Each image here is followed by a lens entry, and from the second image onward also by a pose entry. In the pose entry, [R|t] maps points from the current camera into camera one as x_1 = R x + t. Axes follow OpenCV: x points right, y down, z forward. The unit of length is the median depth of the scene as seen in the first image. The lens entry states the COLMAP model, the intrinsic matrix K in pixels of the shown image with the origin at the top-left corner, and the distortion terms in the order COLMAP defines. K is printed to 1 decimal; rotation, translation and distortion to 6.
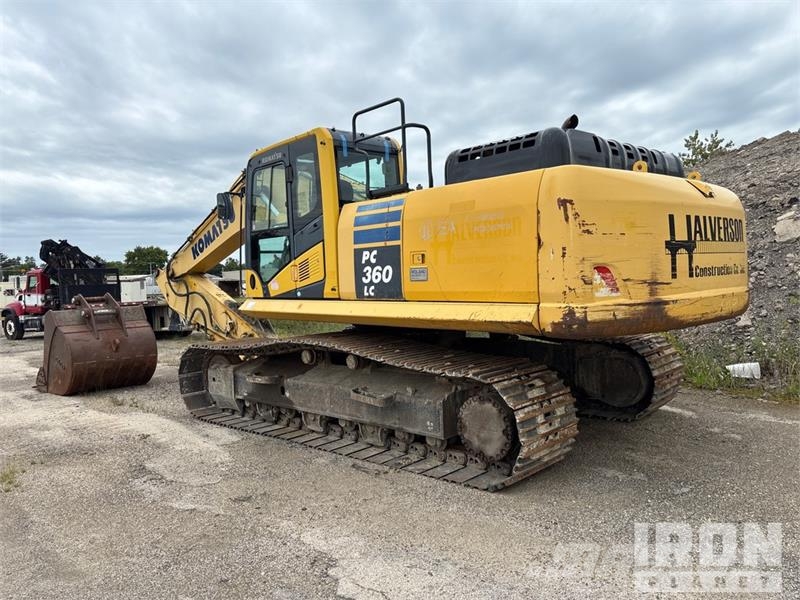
lens RADIAL K [[581.8, 0, 400.0], [0, 581.8, 300.0], [0, 0, 1]] dist [0.072668, -0.001226]
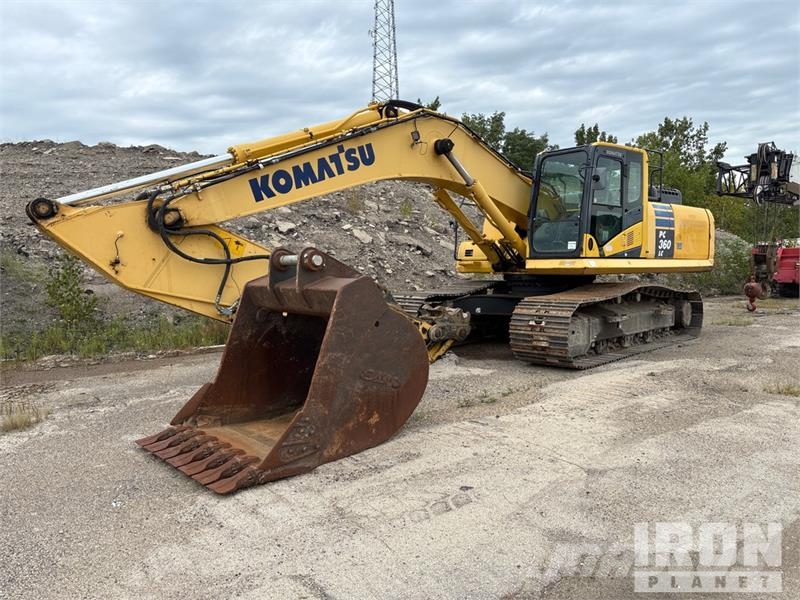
lens RADIAL K [[648.9, 0, 400.0], [0, 648.9, 300.0], [0, 0, 1]] dist [-0.011821, -0.006656]
pose [[0.038544, -0.025395, 0.998934, -1.879126], [0.044794, 0.998716, 0.023661, 0.040329], [-0.998252, 0.043834, 0.039632, 1.564947]]
